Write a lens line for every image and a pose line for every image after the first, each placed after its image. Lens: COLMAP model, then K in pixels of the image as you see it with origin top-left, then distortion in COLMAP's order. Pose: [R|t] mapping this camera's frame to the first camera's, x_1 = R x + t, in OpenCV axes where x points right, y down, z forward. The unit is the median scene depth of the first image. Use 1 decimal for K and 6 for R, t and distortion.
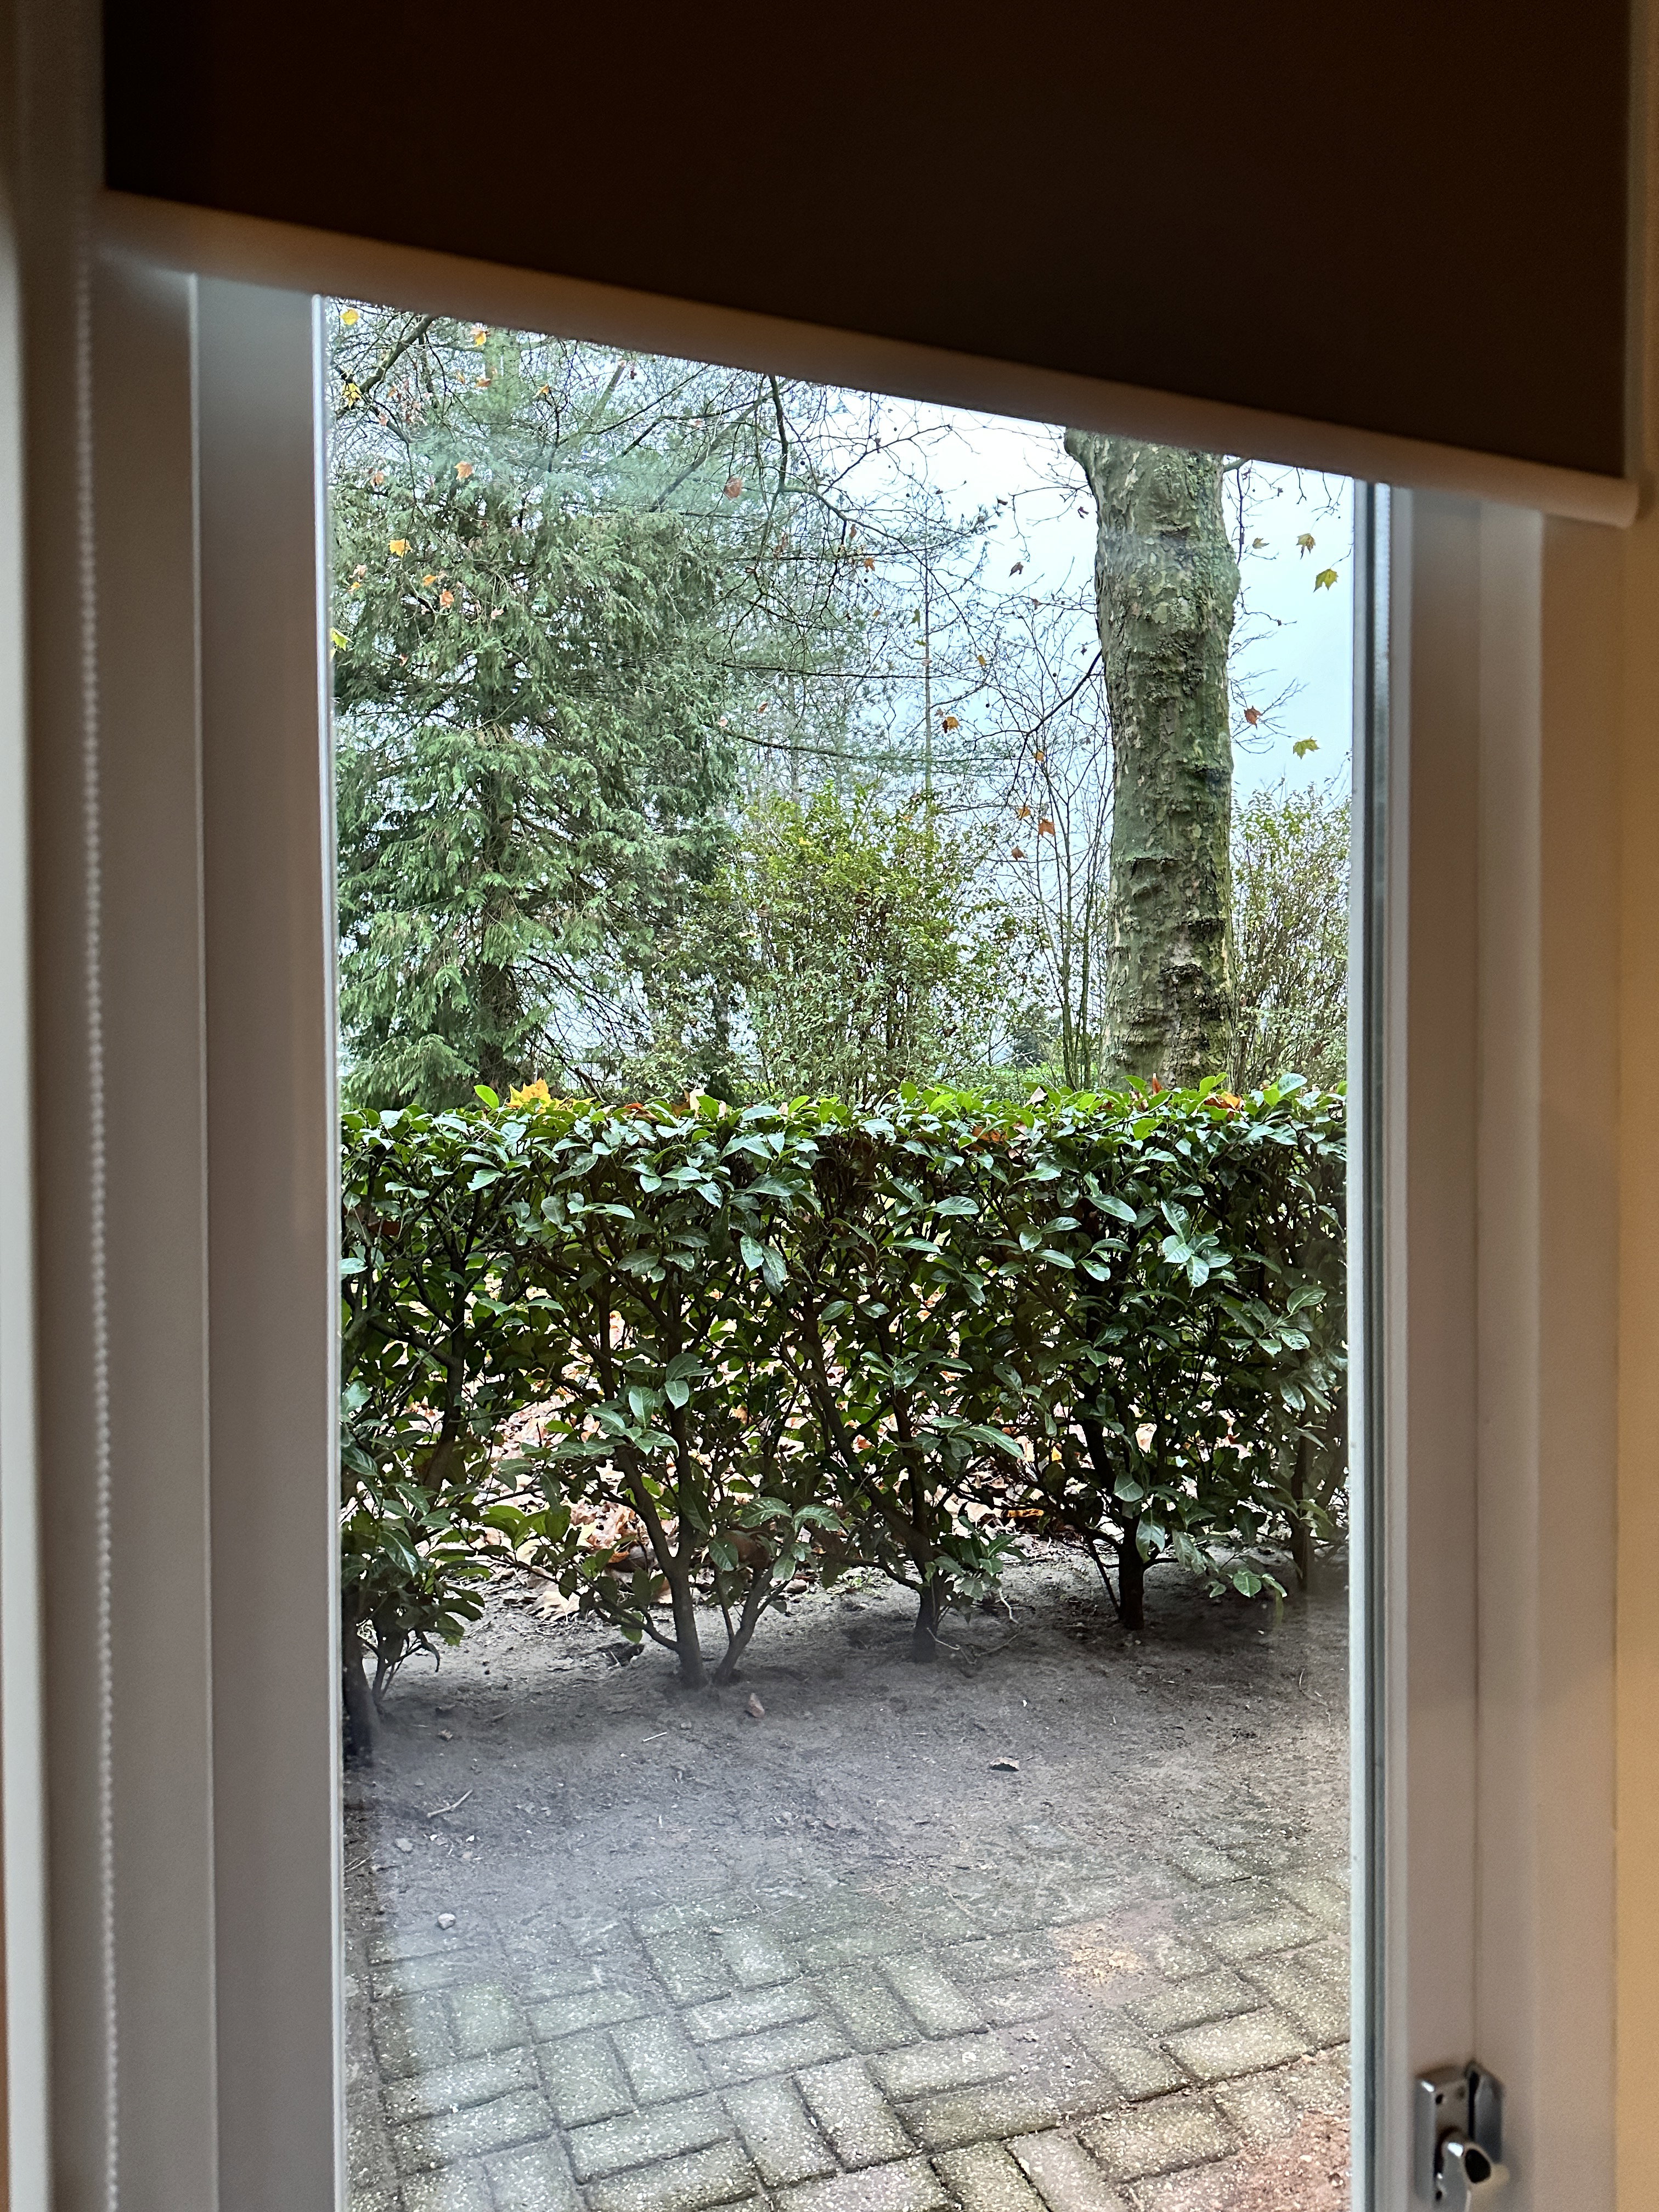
lens RADIAL K [[1559.5, 0, 839.1], [0, 1559.5, 1092.6], [0, 0, 1]] dist [0.068773, -0.085882]
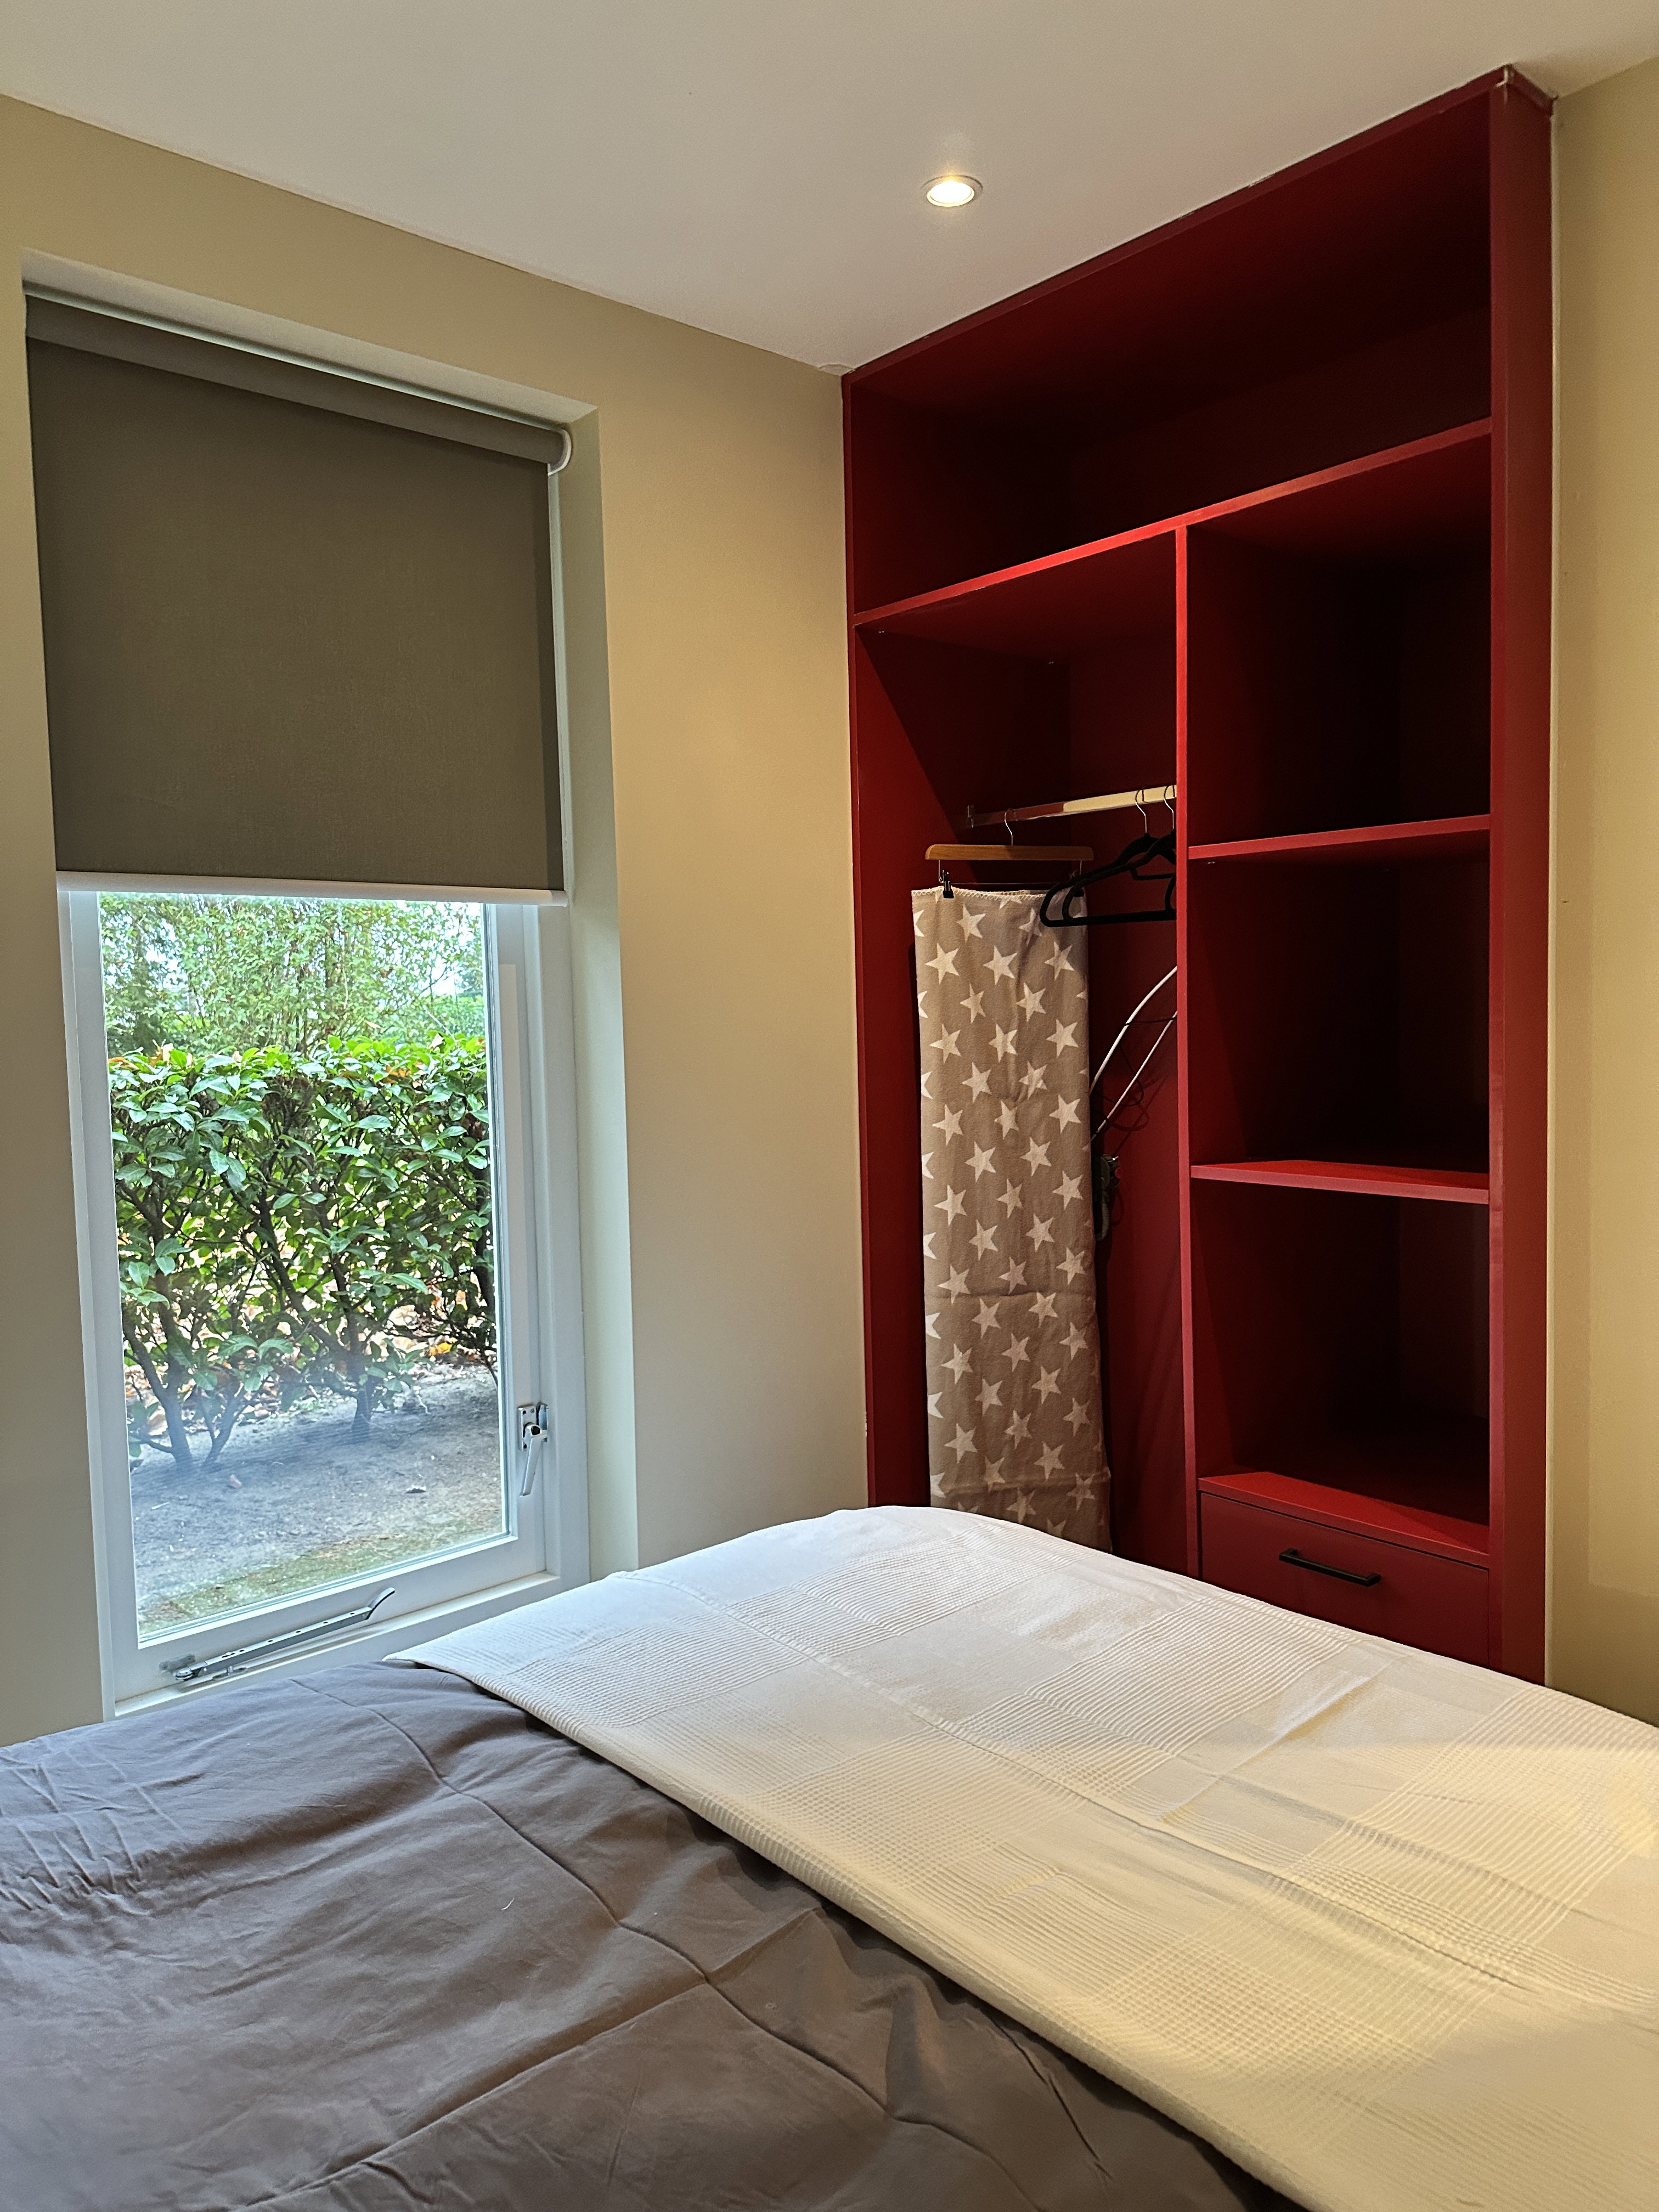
lens RADIAL K [[1559.5, 0, 850.5], [0, 1559.5, 1084.0], [0, 0, 1]] dist [0.068773, -0.085882]
pose [[0.939256, -0.039486, 0.340937, -0.002130], [0.024586, 0.998549, 0.047916, -0.018606], [-0.342334, -0.036623, 0.938864, -0.459052]]
